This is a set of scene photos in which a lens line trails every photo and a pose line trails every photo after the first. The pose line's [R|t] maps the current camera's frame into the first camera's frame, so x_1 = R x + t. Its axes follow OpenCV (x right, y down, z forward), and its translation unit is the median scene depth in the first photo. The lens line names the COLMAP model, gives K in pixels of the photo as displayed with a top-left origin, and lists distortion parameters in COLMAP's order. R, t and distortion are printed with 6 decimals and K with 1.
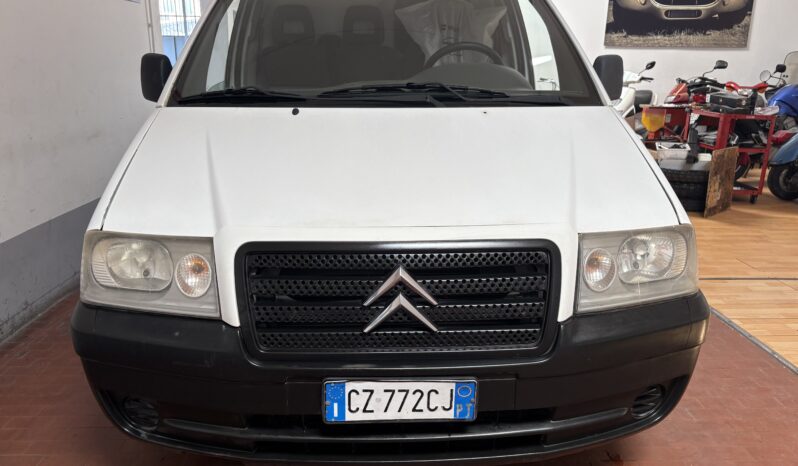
lens RADIAL K [[586.5, 0, 394.7], [0, 586.5, 238.5], [0, 0, 1]] dist [0.010230, -0.014382]
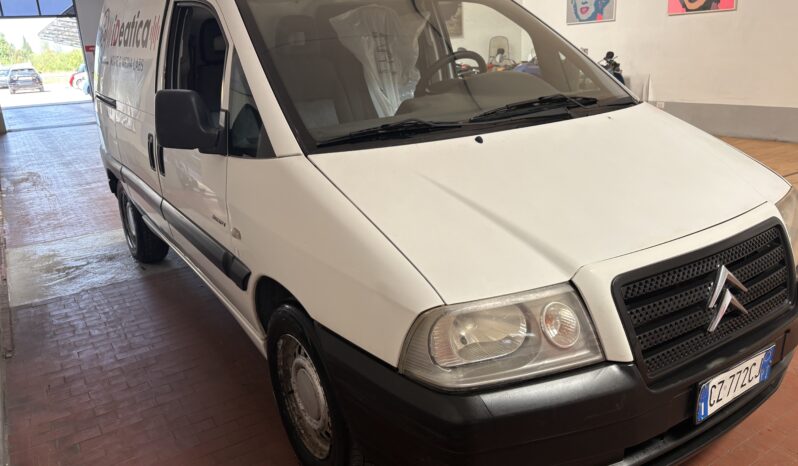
lens RADIAL K [[586.5, 0, 398.3], [0, 586.5, 227.2], [0, 0, 1]] dist [0.010230, -0.014382]
pose [[0.859439, -0.193186, 0.473333, -1.010988], [0.193293, 0.979918, 0.048977, -0.194261], [-0.473289, 0.049400, 0.879521, 0.289452]]
